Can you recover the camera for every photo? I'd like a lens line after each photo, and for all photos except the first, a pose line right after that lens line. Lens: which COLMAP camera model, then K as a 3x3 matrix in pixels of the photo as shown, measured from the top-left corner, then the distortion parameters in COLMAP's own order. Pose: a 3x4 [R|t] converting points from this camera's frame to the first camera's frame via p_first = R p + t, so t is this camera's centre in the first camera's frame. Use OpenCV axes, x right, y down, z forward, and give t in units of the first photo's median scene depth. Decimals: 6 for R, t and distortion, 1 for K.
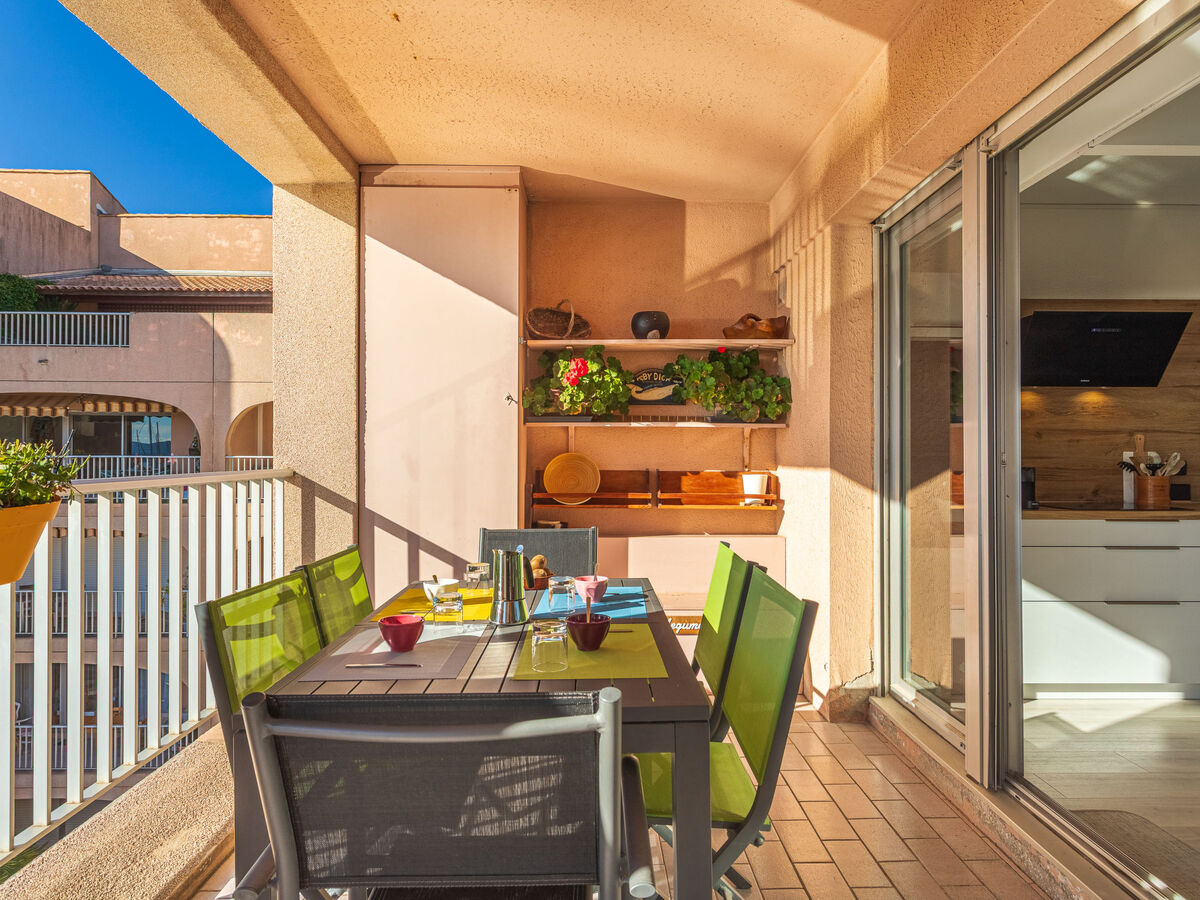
lens RADIAL K [[696.3, 0, 586.2], [0, 696.3, 467.5], [0, 0, 1]] dist [-0.004348, 0.000014]
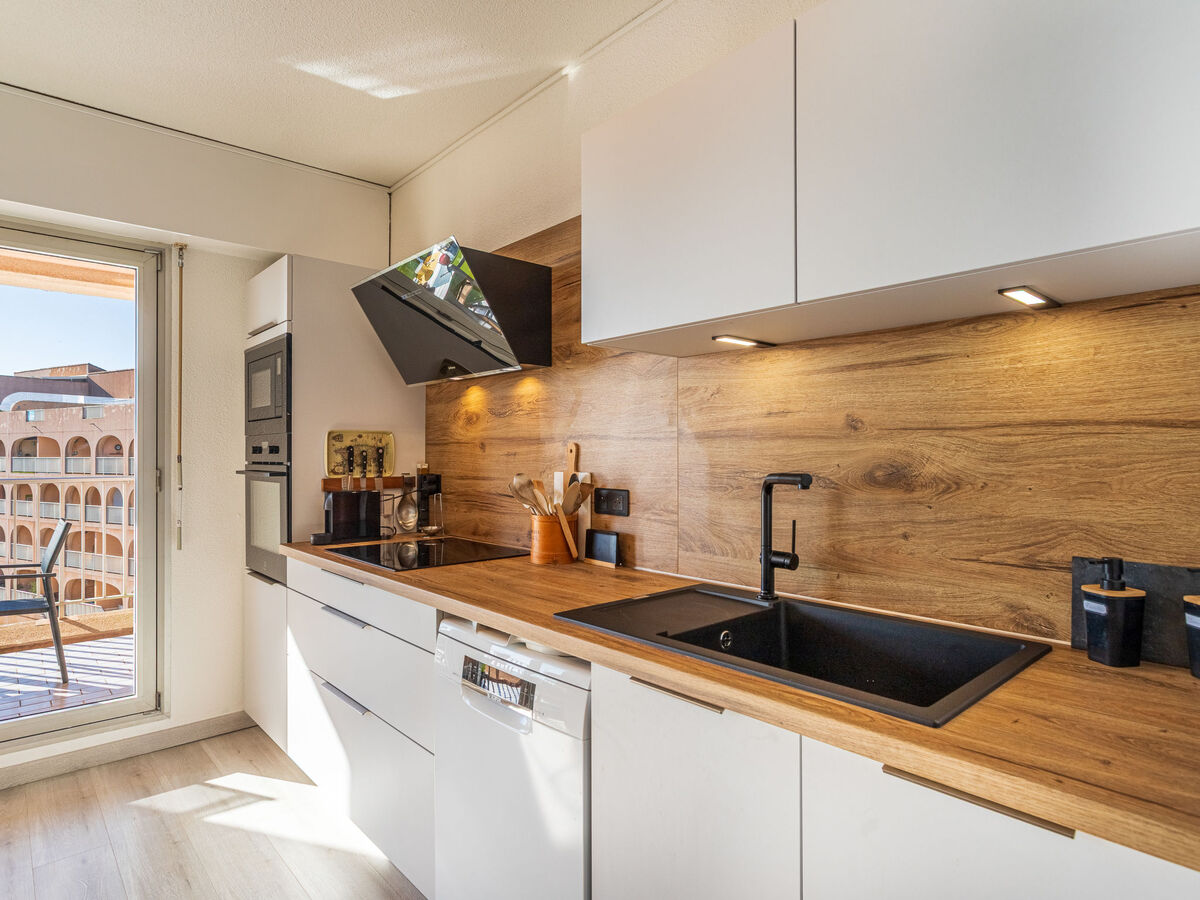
lens RADIAL K [[672.9, 0, 598.7], [0, 672.9, 451.0], [0, 0, 1]] dist [-0.010958, 0.005976]
pose [[0.668310, -0.008745, -0.743831, 1.241602], [-0.012072, 0.999672, -0.022599, -0.027930], [0.743785, 0.024082, 0.667985, 0.629431]]
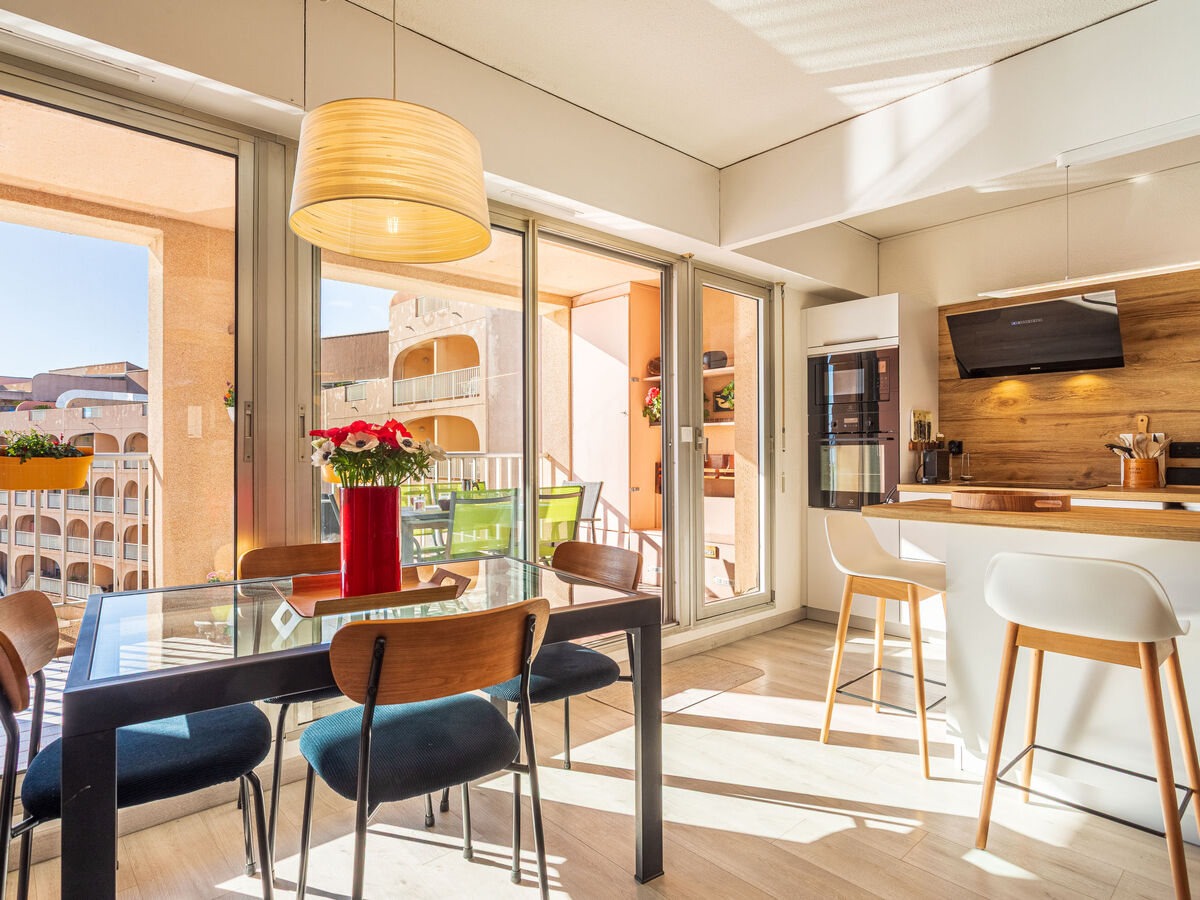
lens RADIAL K [[672.9, 0, 598.1], [0, 672.9, 451.5], [0, 0, 1]] dist [-0.010958, 0.005976]
pose [[0.671057, -0.006168, -0.741380, 0.977233], [-0.014276, 0.999673, -0.021239, 0.032409], [0.741268, 0.024836, 0.670750, -0.176615]]
